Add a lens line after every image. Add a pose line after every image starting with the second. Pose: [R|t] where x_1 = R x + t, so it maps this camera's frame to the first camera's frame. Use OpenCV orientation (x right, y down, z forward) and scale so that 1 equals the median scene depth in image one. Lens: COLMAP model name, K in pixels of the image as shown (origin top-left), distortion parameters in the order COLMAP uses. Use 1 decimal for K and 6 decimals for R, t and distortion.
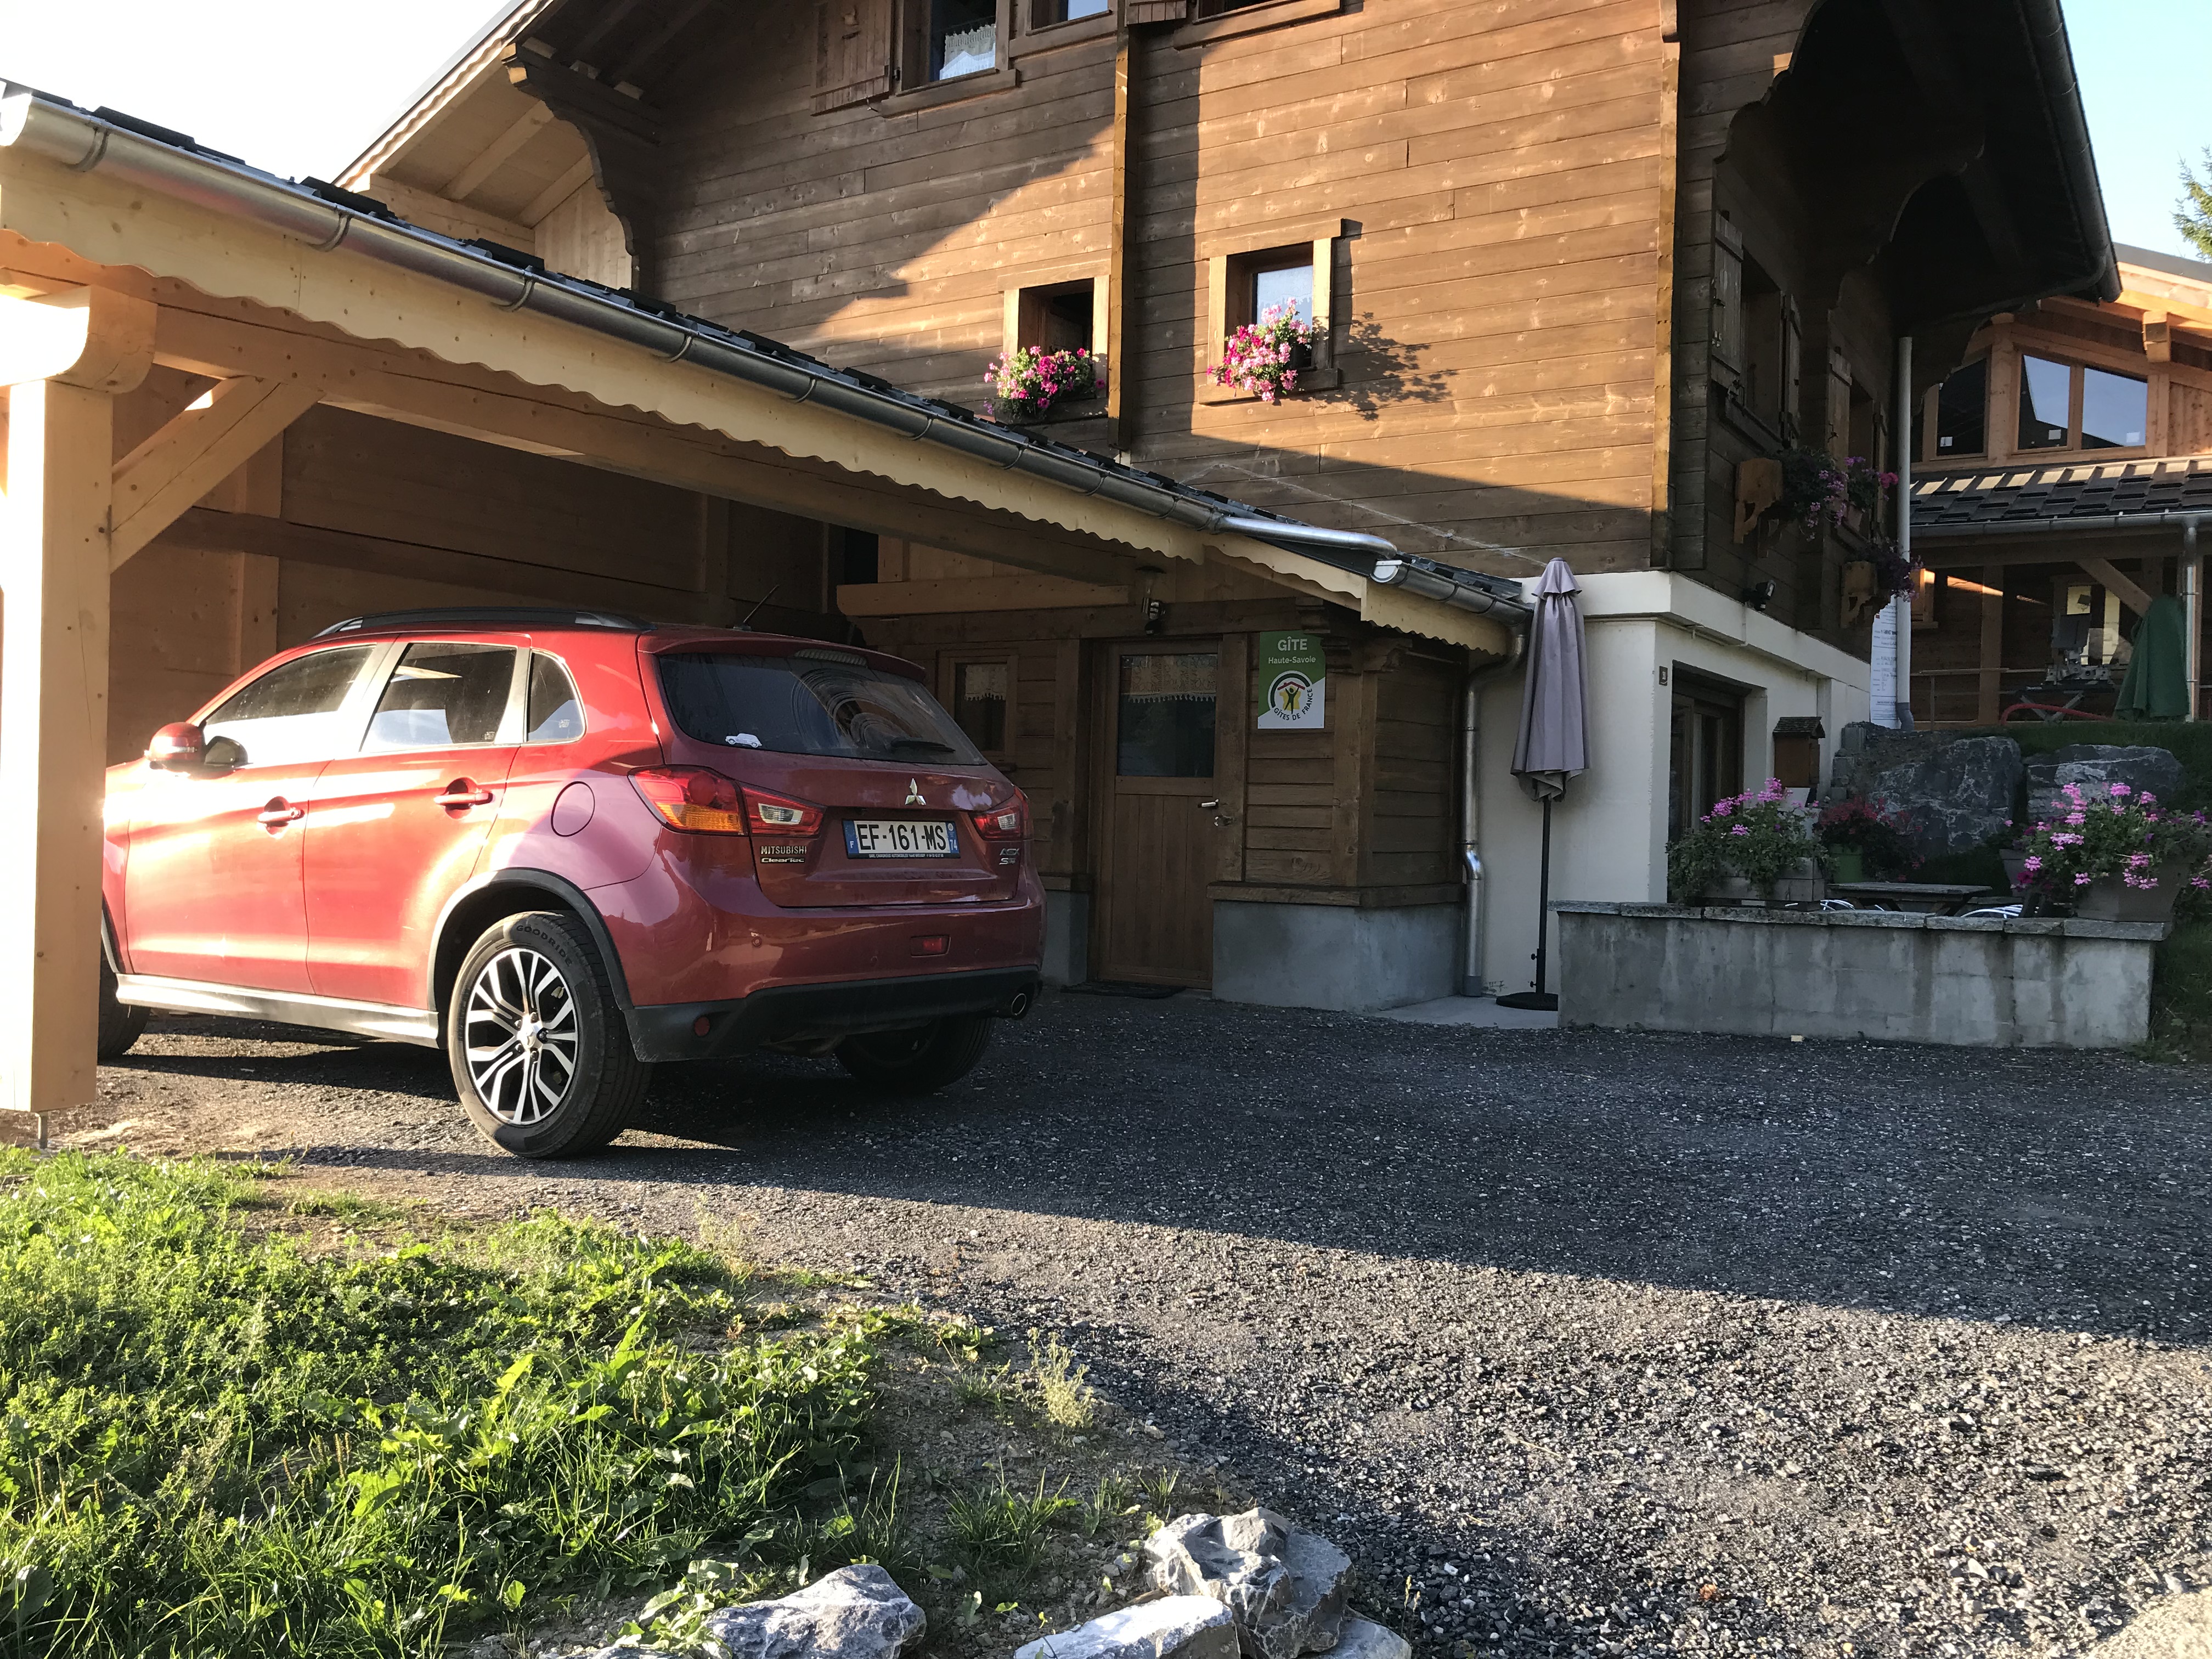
lens RADIAL K [[1784.1, 0, 1108.6], [0, 1784.1, 818.3], [0, 0, 1]] dist [0.027672, -0.014521]
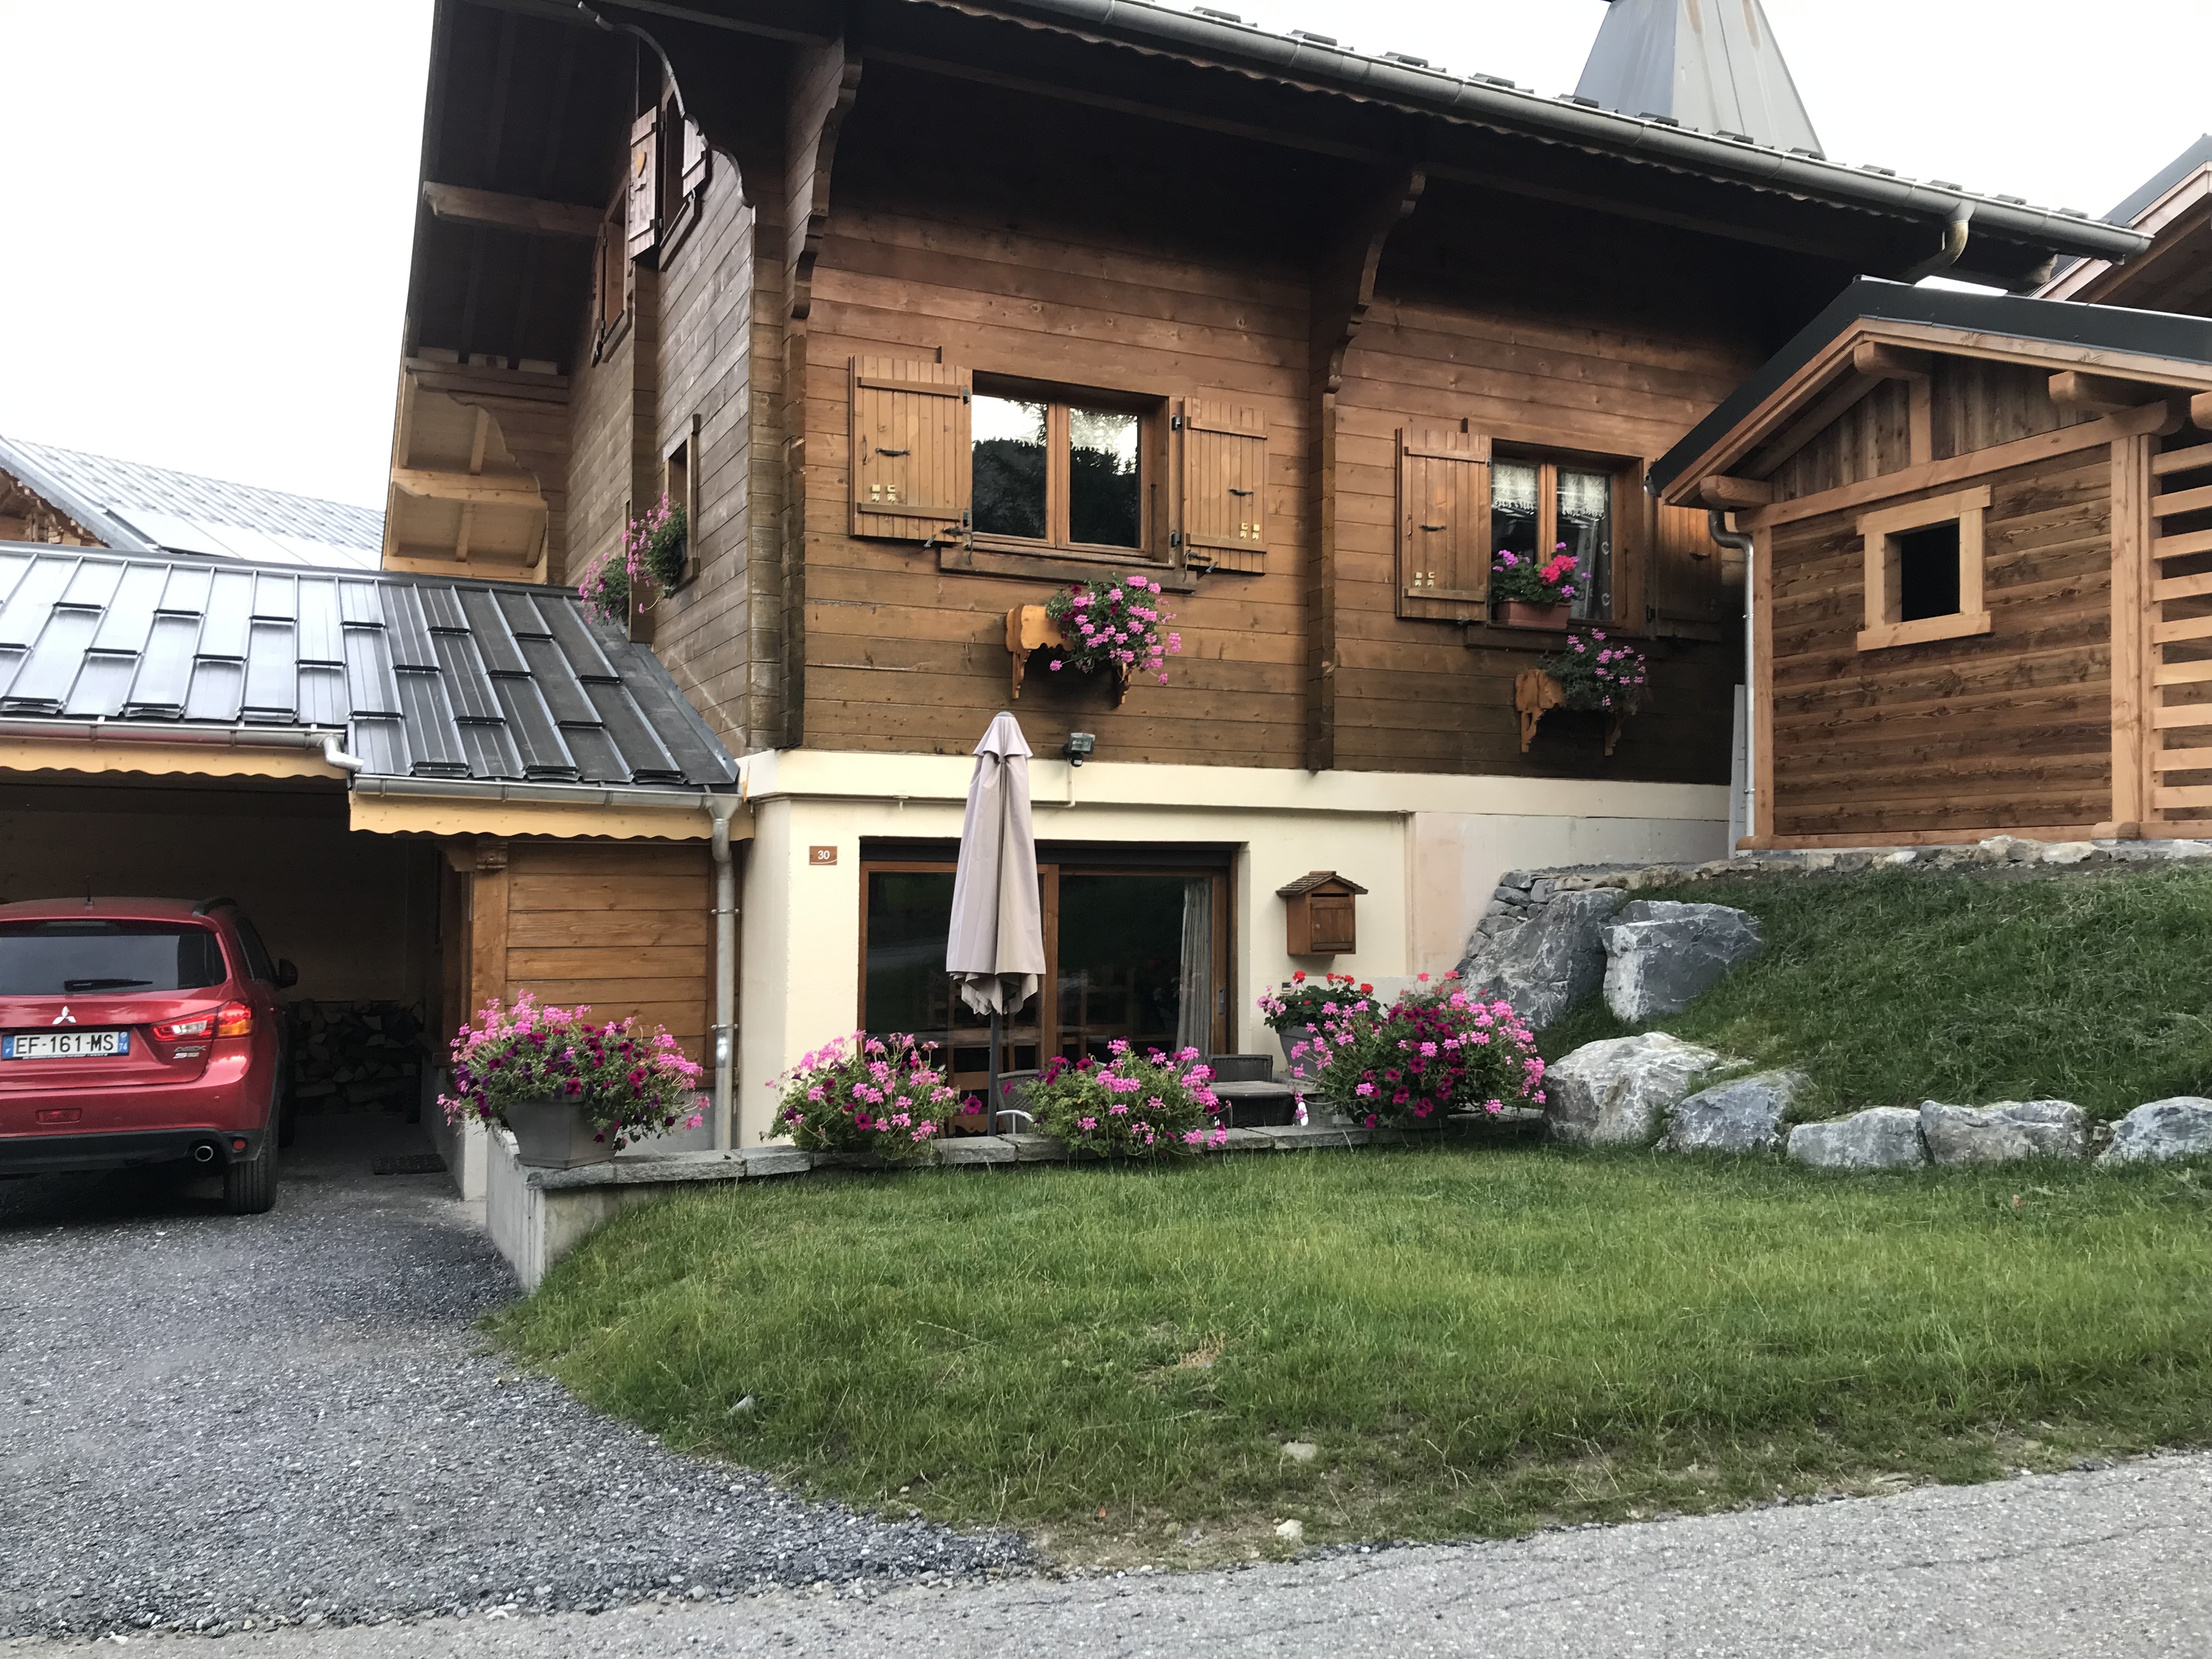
lens RADIAL K [[1784.1, 0, 1092.1], [0, 1784.1, 827.1], [0, 0, 1]] dist [0.027672, -0.014521]
pose [[0.841805, -0.039149, -0.538360, 0.753424], [0.013226, 0.998563, -0.051933, -0.035436], [0.539620, 0.036597, 0.841113, 0.231643]]
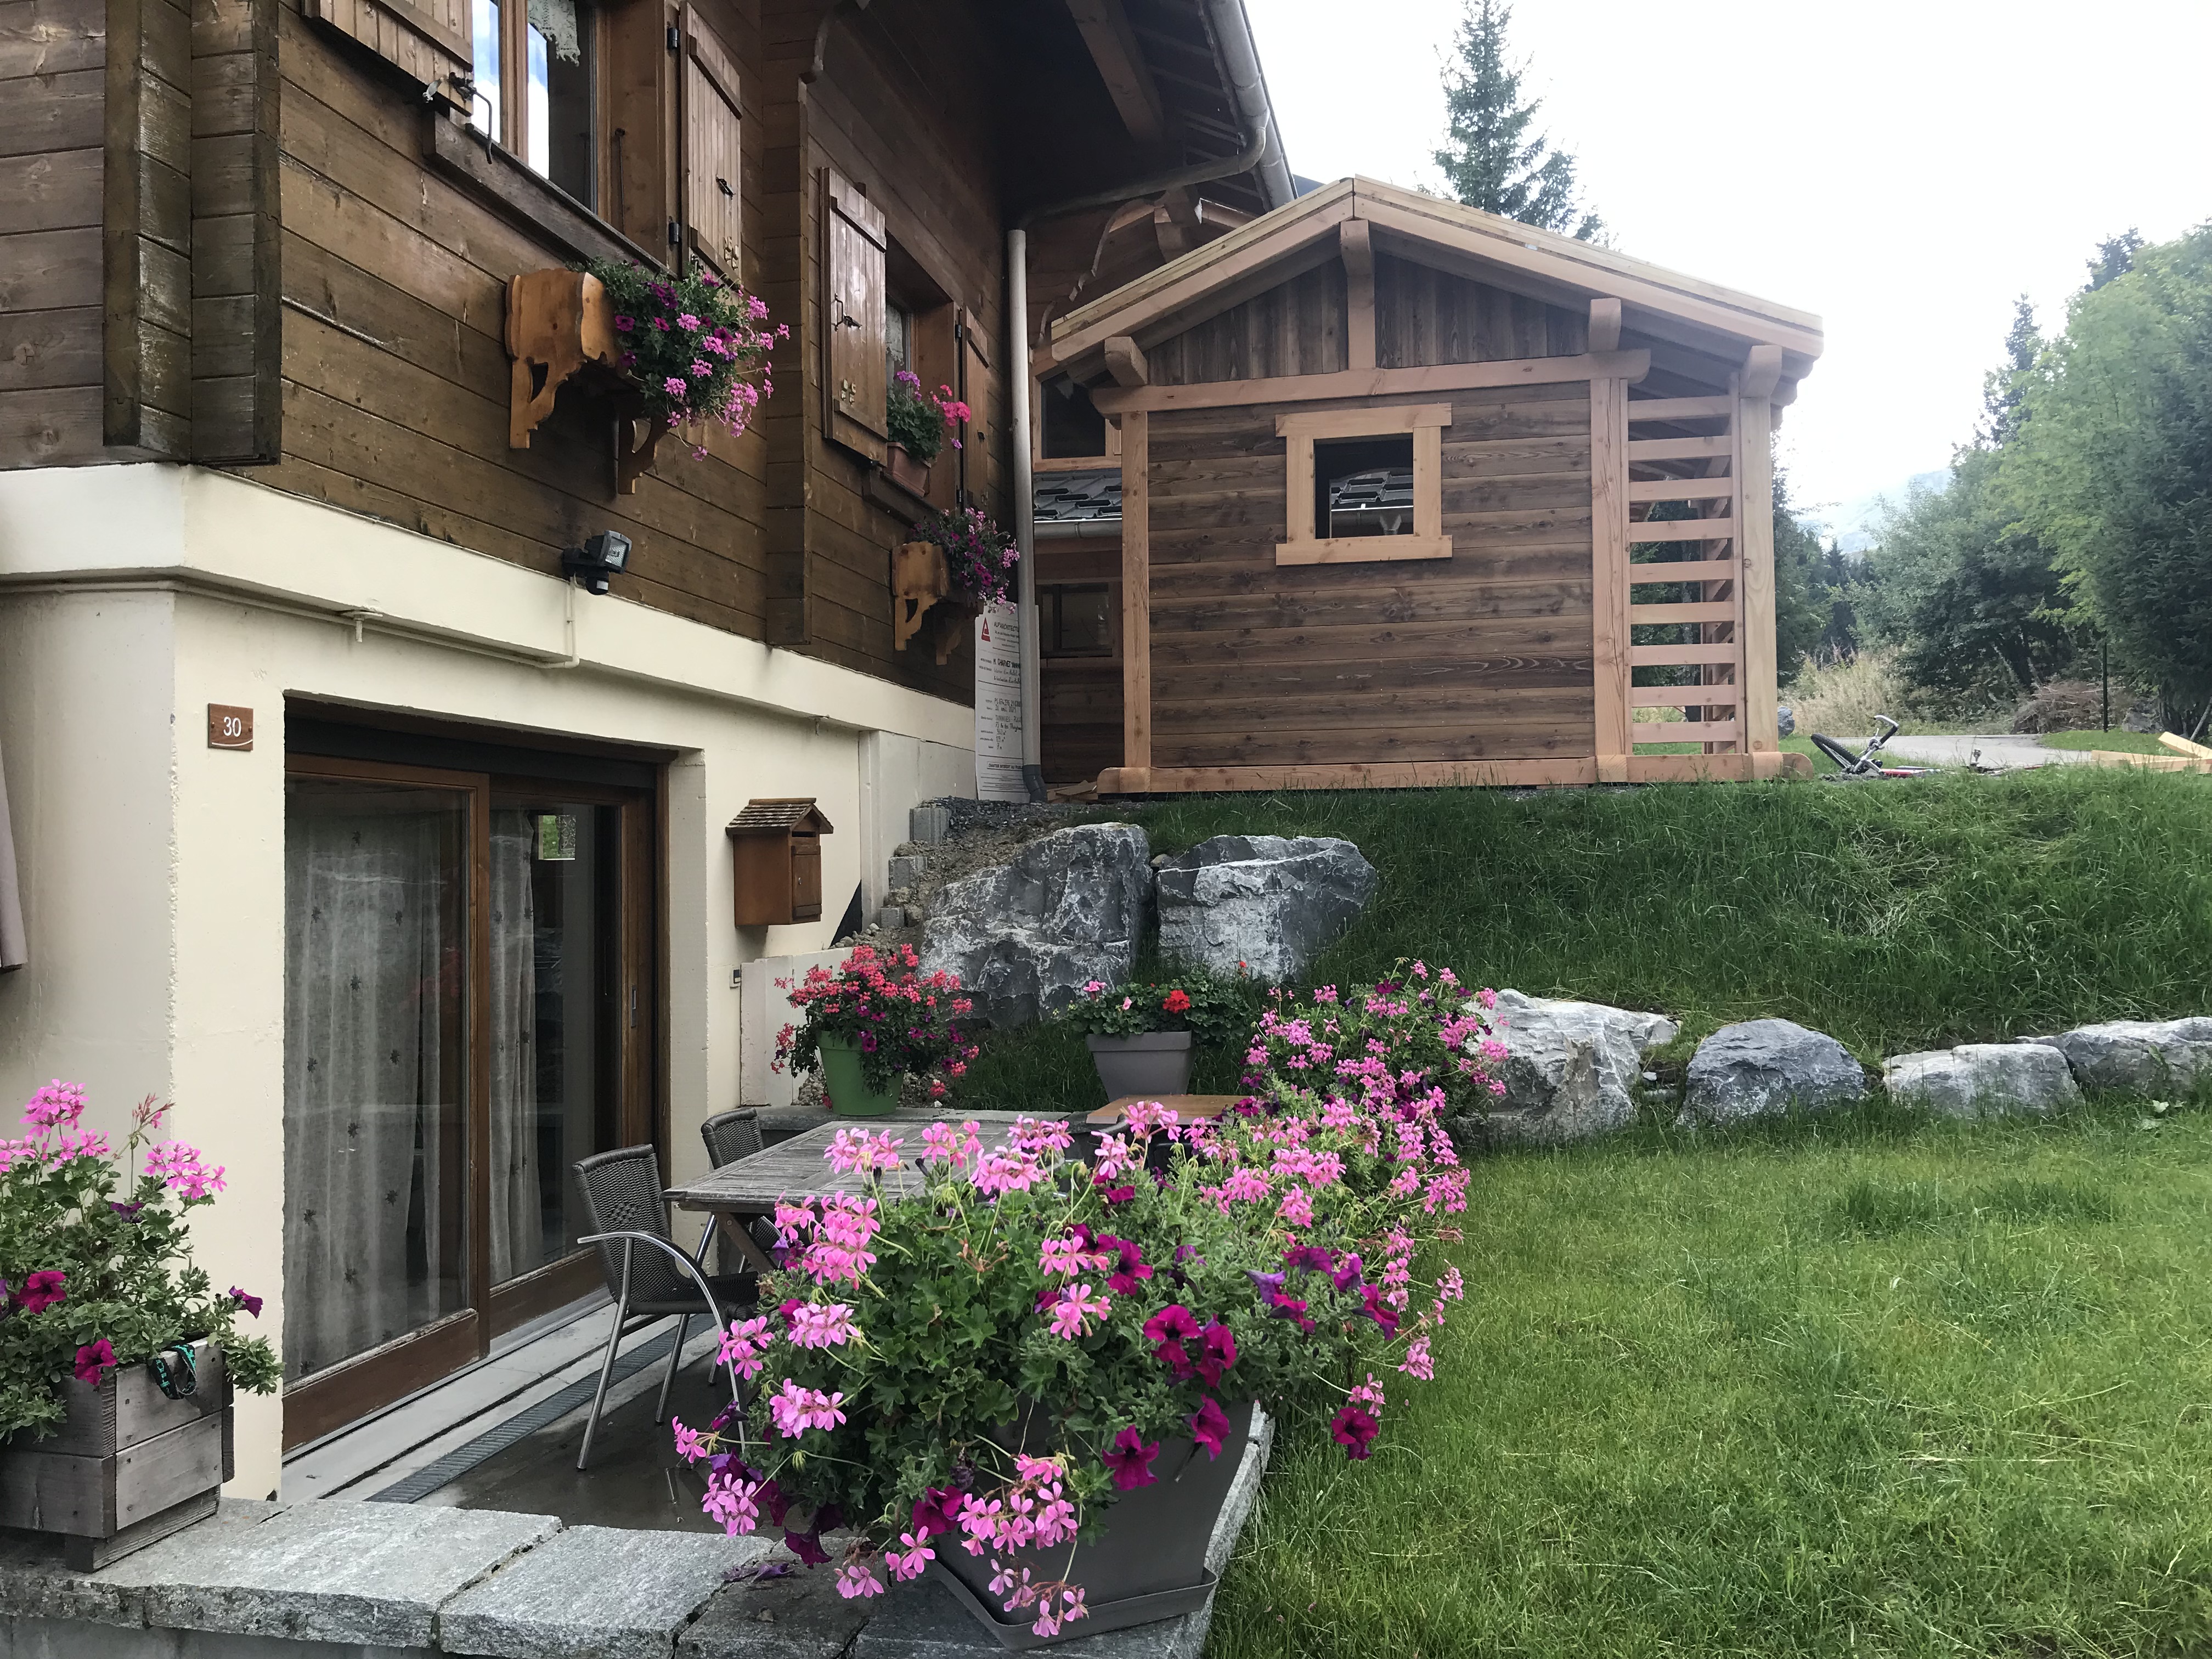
lens RADIAL K [[1784.1, 0, 1103.0], [0, 1784.1, 841.3], [0, 0, 1]] dist [0.027672, -0.014521]
pose [[0.936642, -0.028778, 0.349105, 0.285150], [0.034263, 0.999367, -0.009545, -0.034461], [-0.348610, 0.020902, 0.937035, 0.438339]]
